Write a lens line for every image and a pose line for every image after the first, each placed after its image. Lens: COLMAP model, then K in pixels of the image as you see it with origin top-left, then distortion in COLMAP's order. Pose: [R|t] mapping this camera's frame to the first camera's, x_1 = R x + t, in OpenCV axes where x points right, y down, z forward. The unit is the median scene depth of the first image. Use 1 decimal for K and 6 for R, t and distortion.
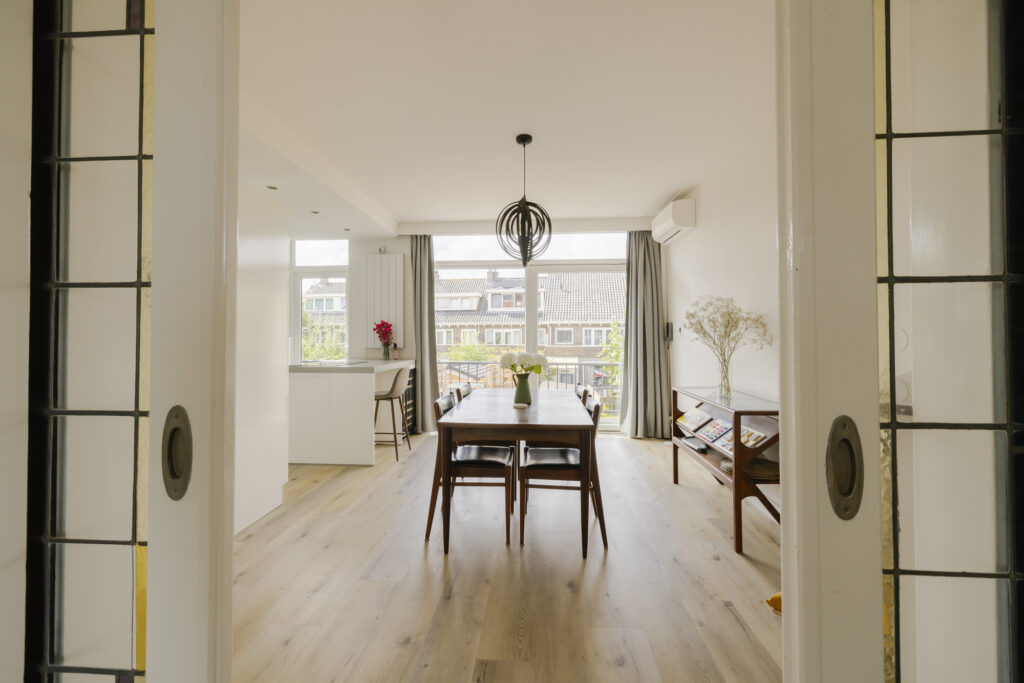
lens RADIAL K [[435.4, 0, 554.3], [0, 435.4, 328.9], [0, 0, 1]] dist [0.000735, 0.000123]
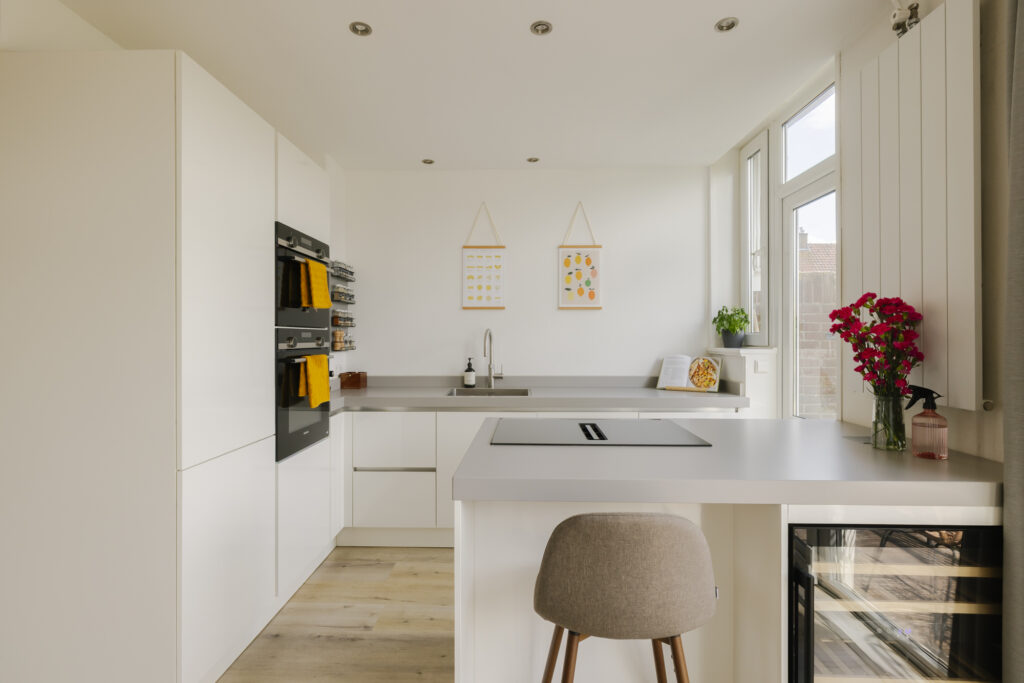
lens RADIAL K [[503.5, 0, 526.1], [0, 503.5, 337.8], [0, 0, 1]] dist [-0.005871, -0.000011]
pose [[-0.059787, 0.003607, -0.998205, -0.018153], [0.016076, 0.999867, 0.002650, 0.000552], [0.998082, -0.015889, -0.059837, 0.170166]]
